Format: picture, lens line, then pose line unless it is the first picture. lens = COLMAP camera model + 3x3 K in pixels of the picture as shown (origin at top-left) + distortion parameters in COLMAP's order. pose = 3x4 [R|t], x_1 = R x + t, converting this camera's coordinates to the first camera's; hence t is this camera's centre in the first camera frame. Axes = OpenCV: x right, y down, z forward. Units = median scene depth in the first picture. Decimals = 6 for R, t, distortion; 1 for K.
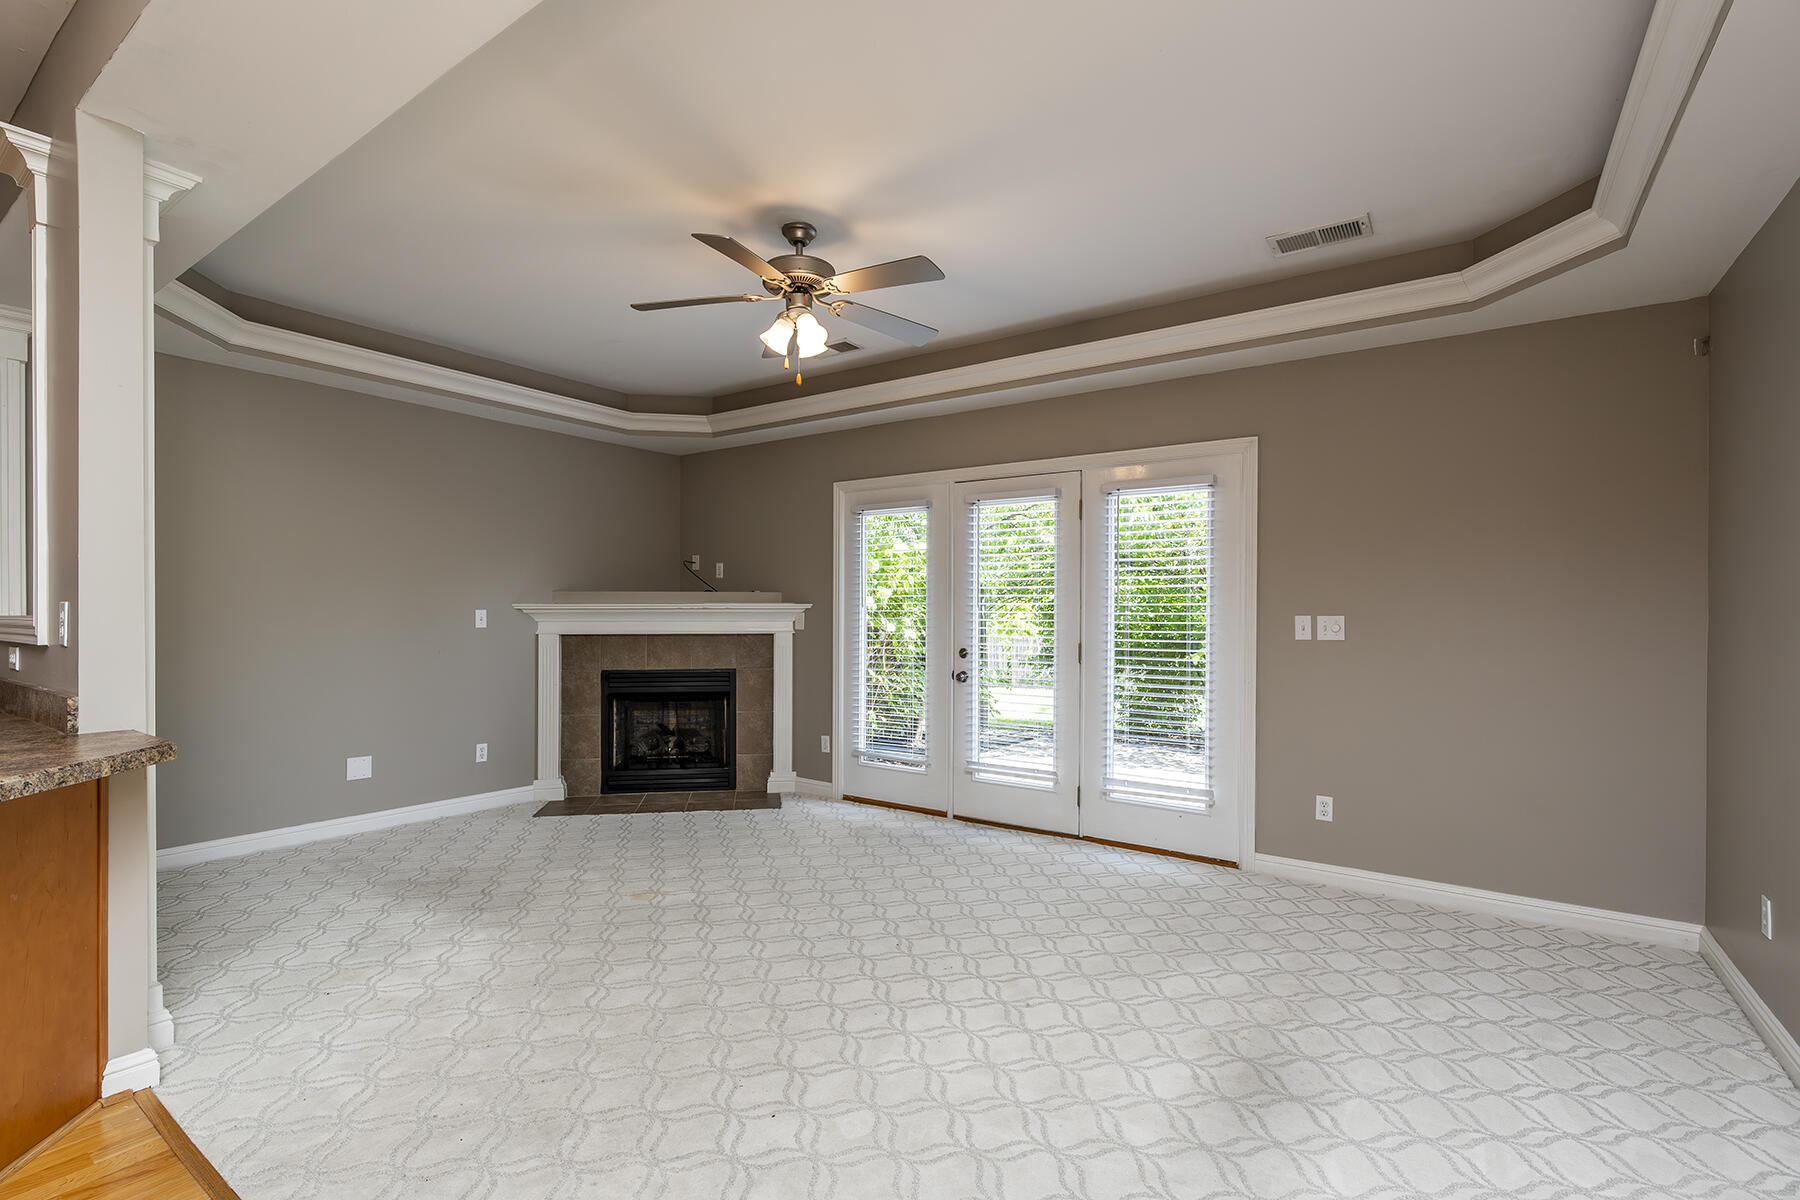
lens RADIAL K [[826.1, 0, 899.7], [0, 826.1, 622.2], [0, 0, 1]] dist [0.000184, 0.000023]
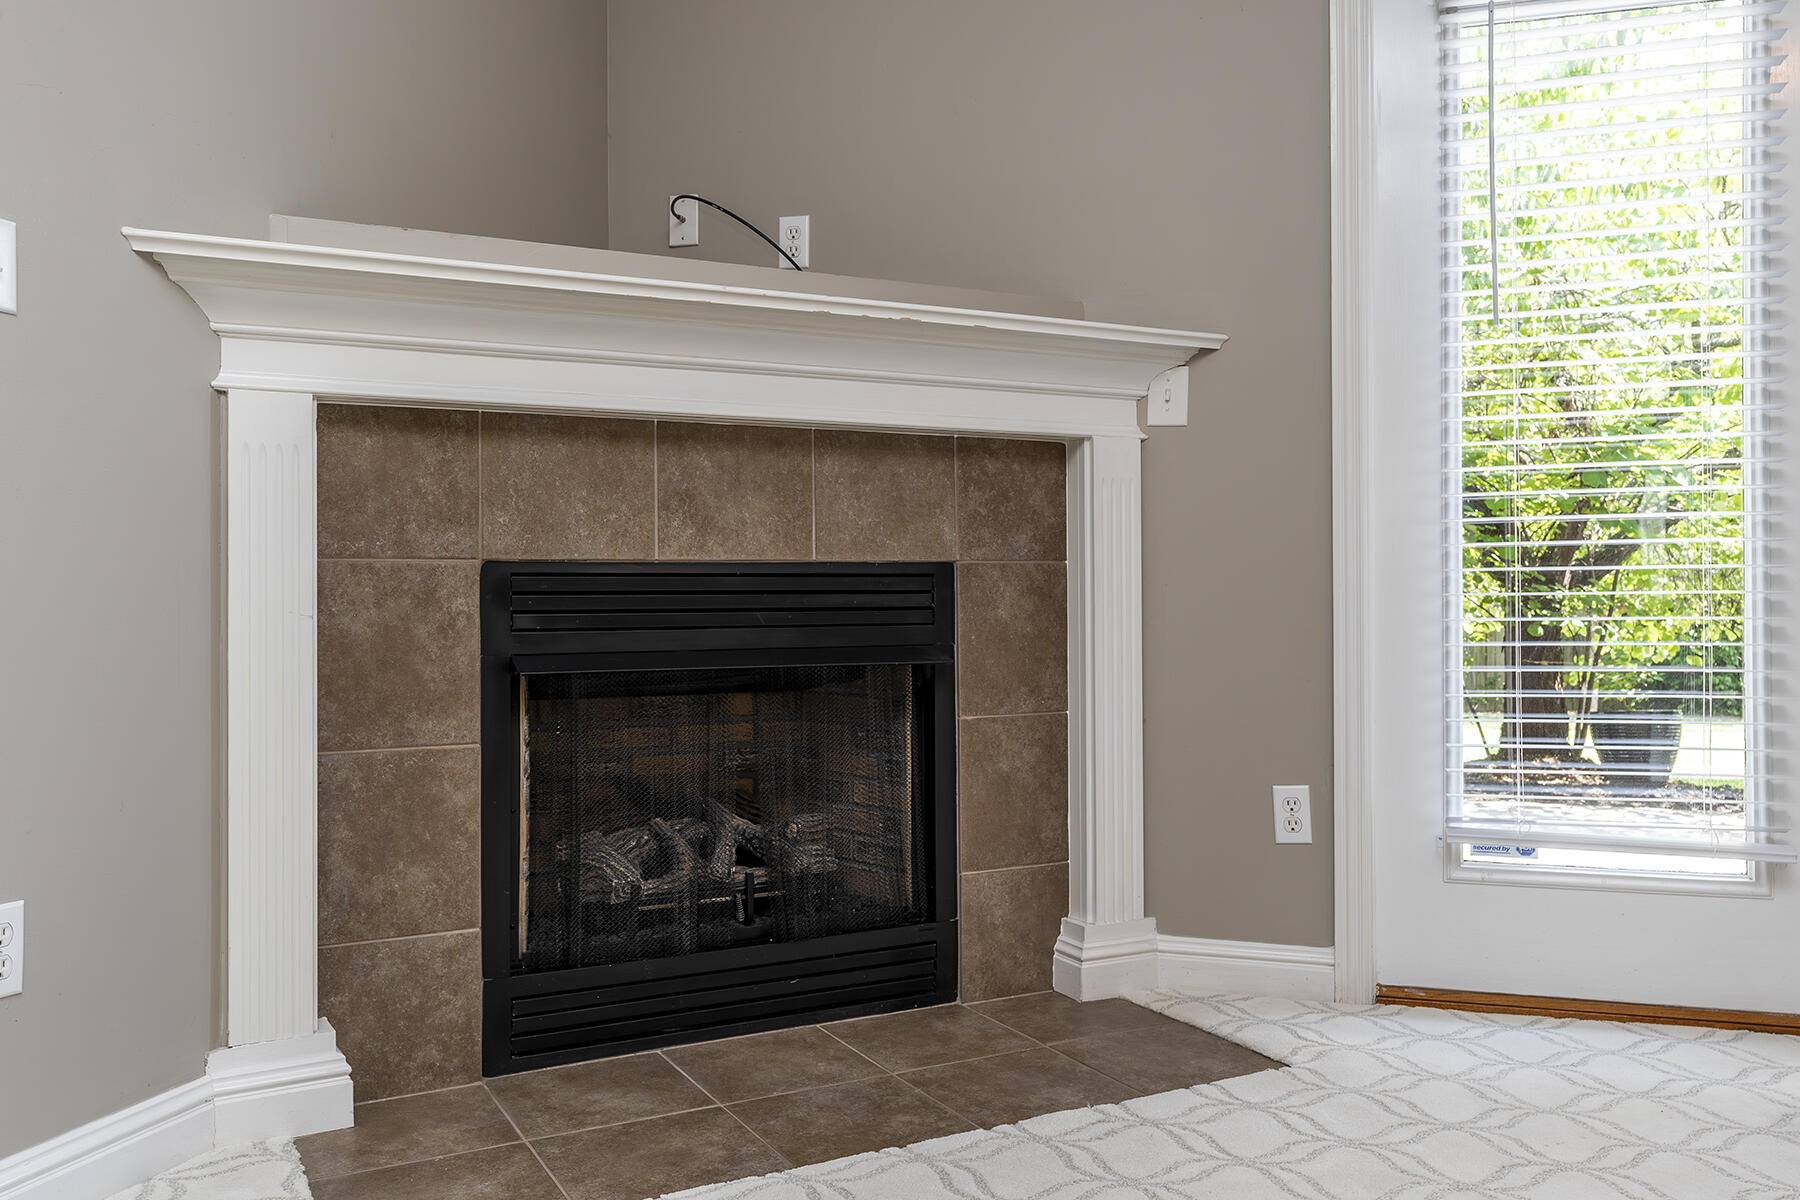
lens RADIAL K [[1459.2, 0, 900.0], [0, 1459.2, 600.0], [0, 0, 1]] dist [-0.003269, -0.001287]
pose [[0.948598, -0.009948, 0.316328, -0.379083], [0.011077, 0.999937, -0.001771, 0.071617], [-0.316290, 0.005184, 0.948648, 0.556016]]
